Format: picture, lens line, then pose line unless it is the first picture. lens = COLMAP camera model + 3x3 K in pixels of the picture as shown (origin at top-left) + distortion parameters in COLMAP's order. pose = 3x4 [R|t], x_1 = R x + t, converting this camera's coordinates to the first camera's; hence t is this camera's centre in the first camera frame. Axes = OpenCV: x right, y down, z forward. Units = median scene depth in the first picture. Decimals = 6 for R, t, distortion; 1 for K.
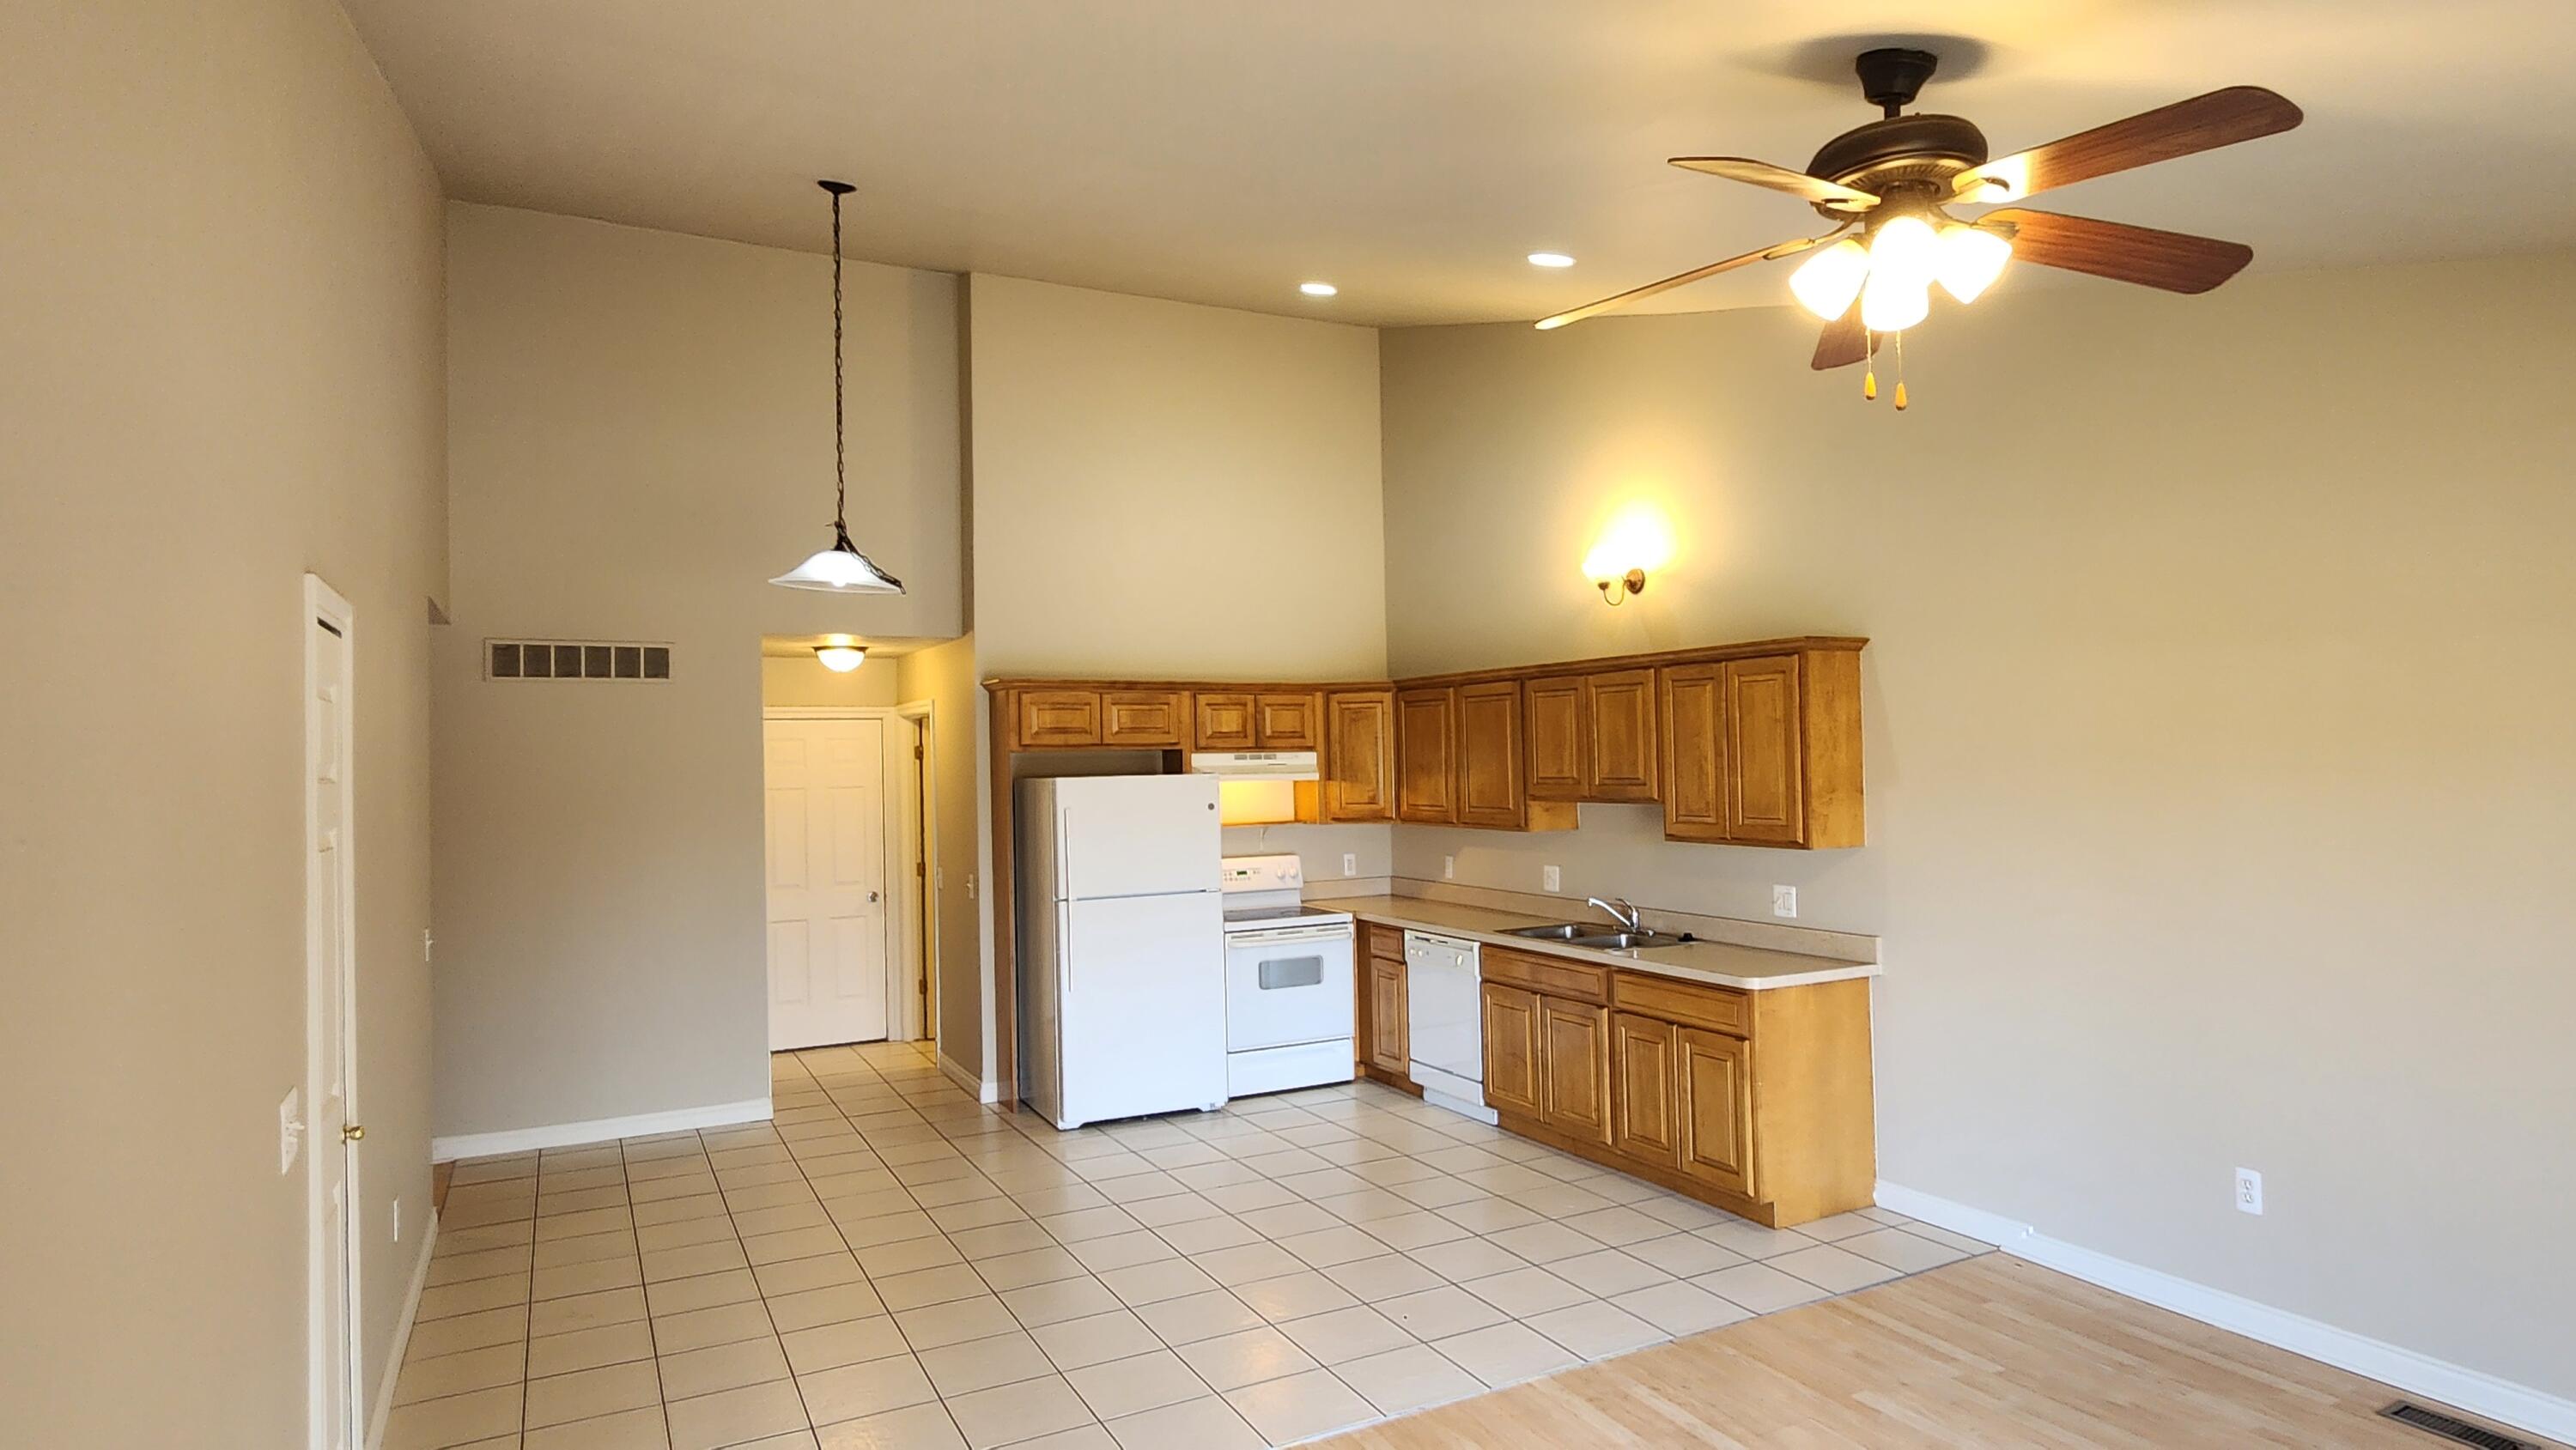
lens RADIAL K [[1396.7, 0, 1286.5], [0, 1396.7, 728.2], [0, 0, 1]] dist [0.001866, 0.000273]
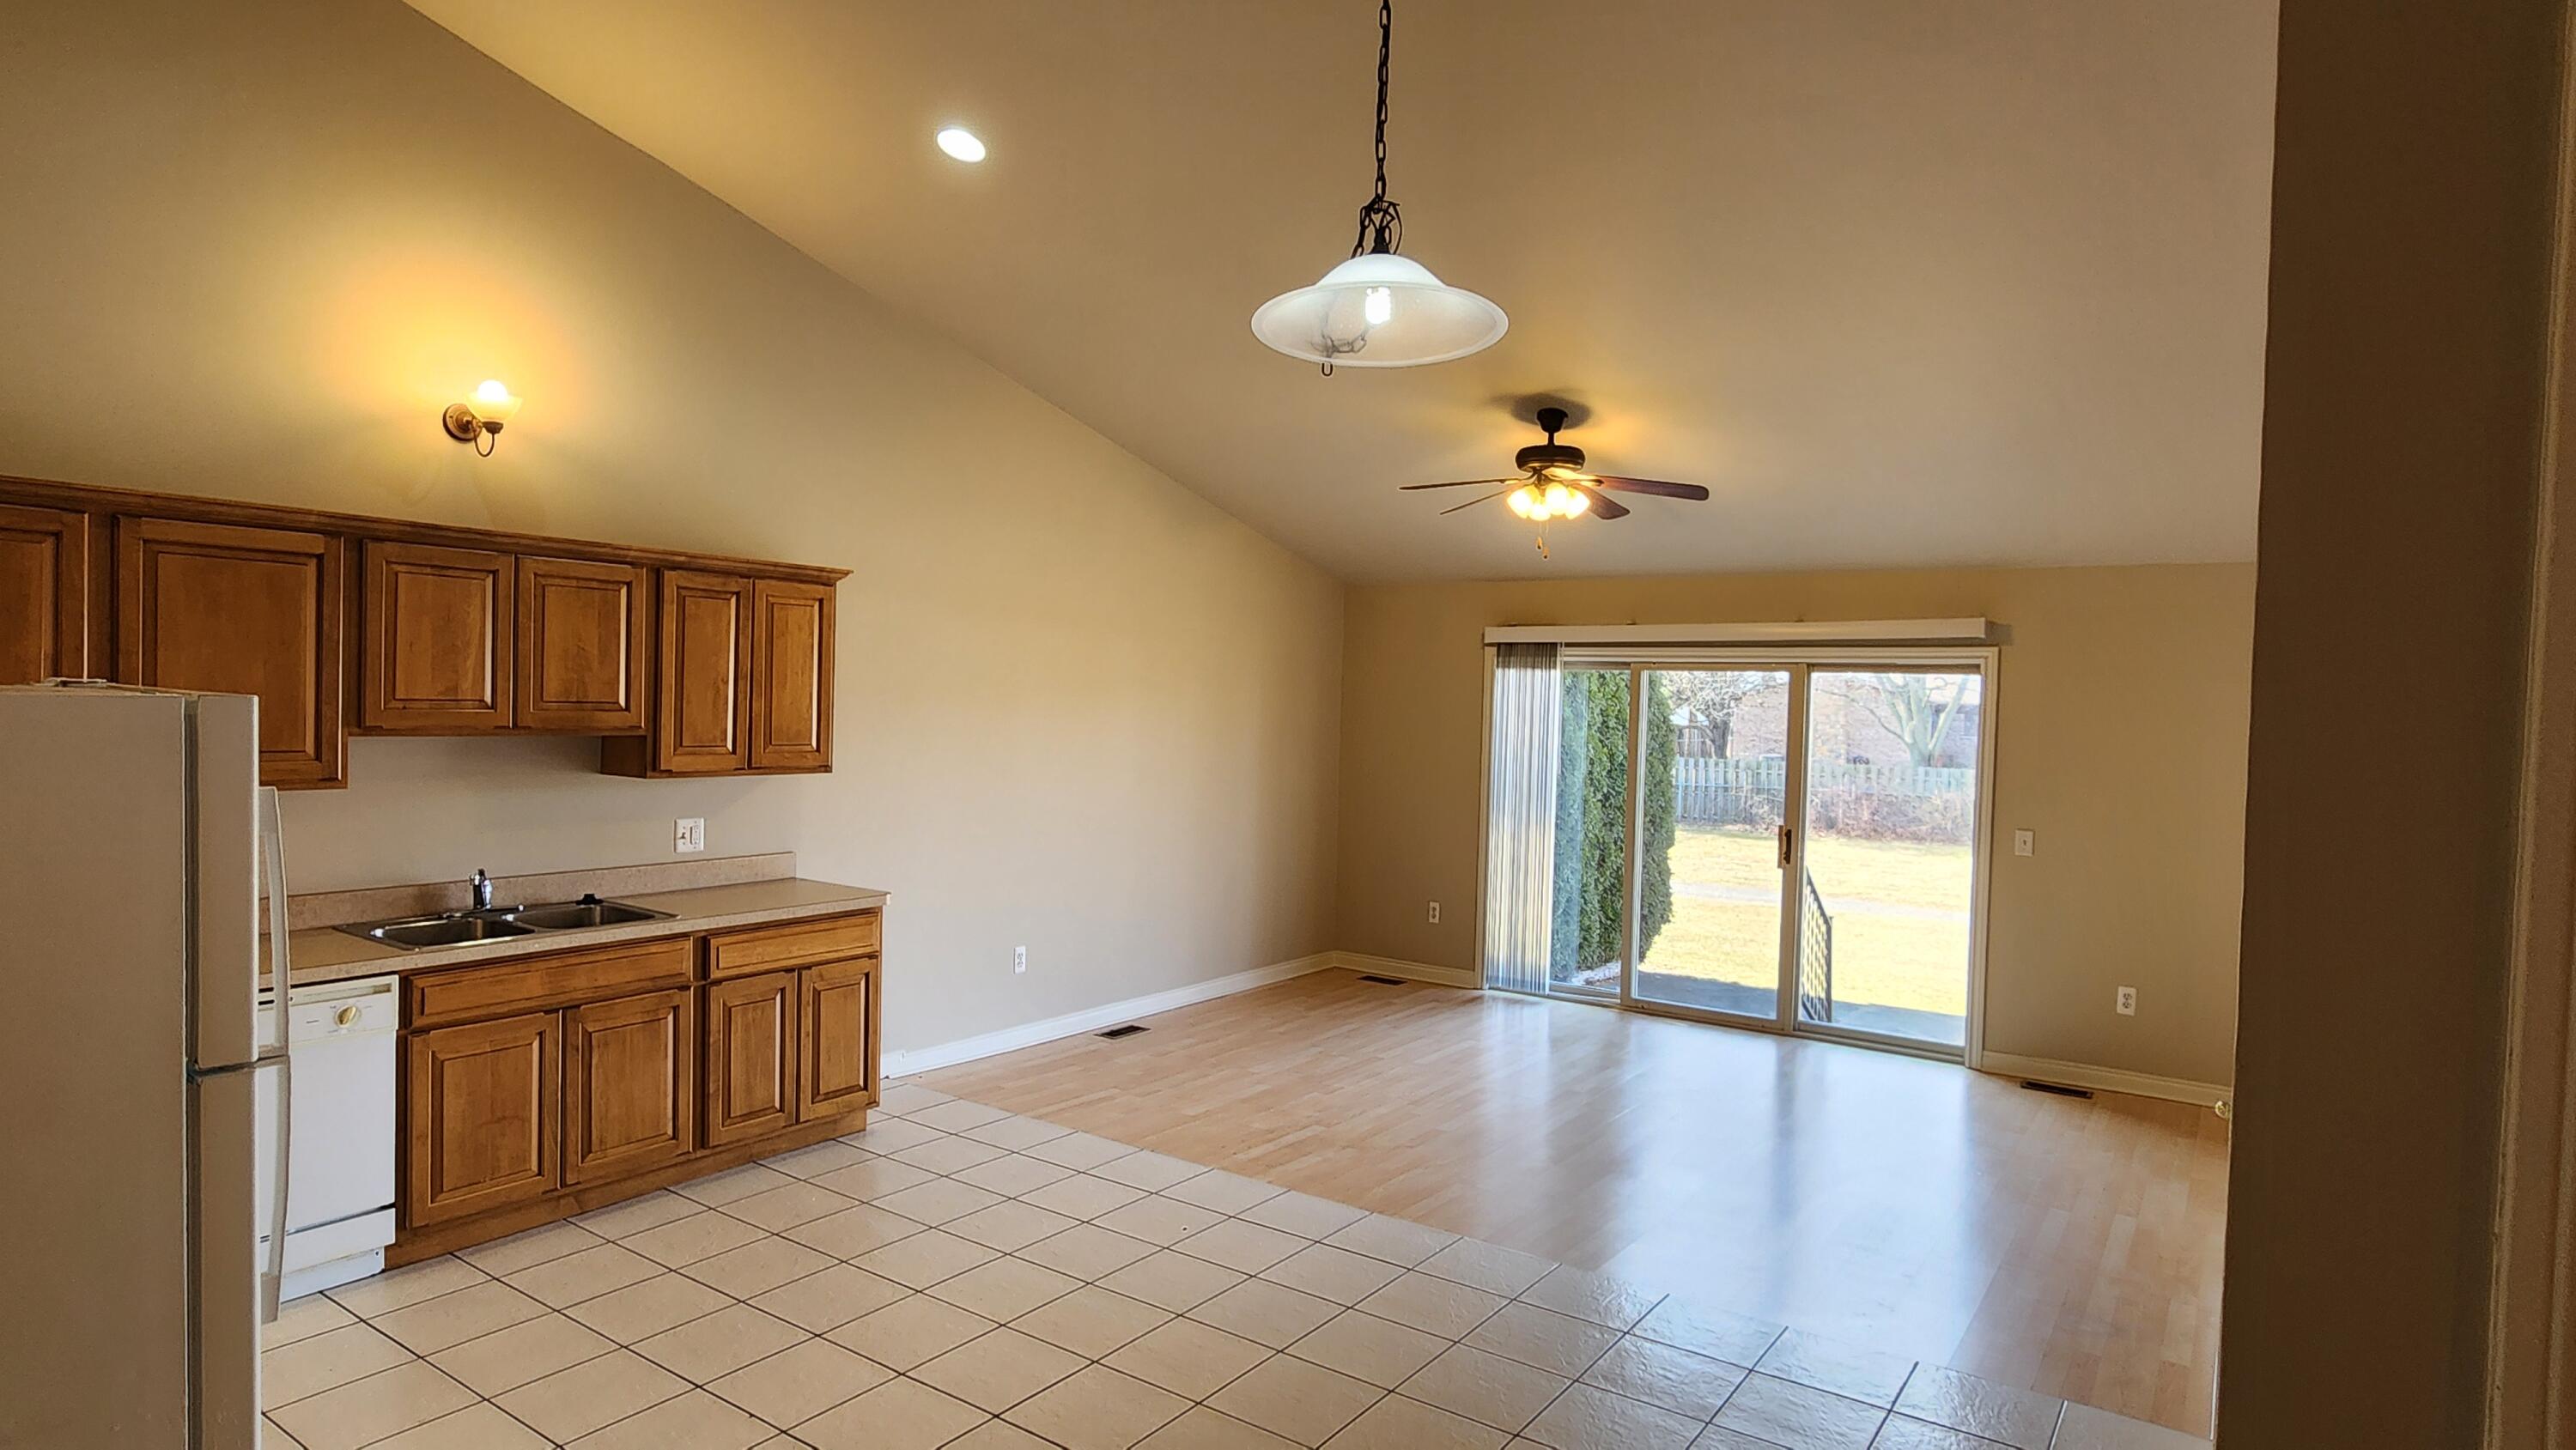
lens RADIAL K [[1396.7, 0, 1289.9], [0, 1396.7, 728.8], [0, 0, 1]] dist [0.001866, 0.000273]
pose [[-0.458952, -0.016424, 0.888309, -0.624761], [-0.038362, 0.999263, -0.001344, 0.037421], [-0.887633, -0.034695, -0.459244, 1.030939]]
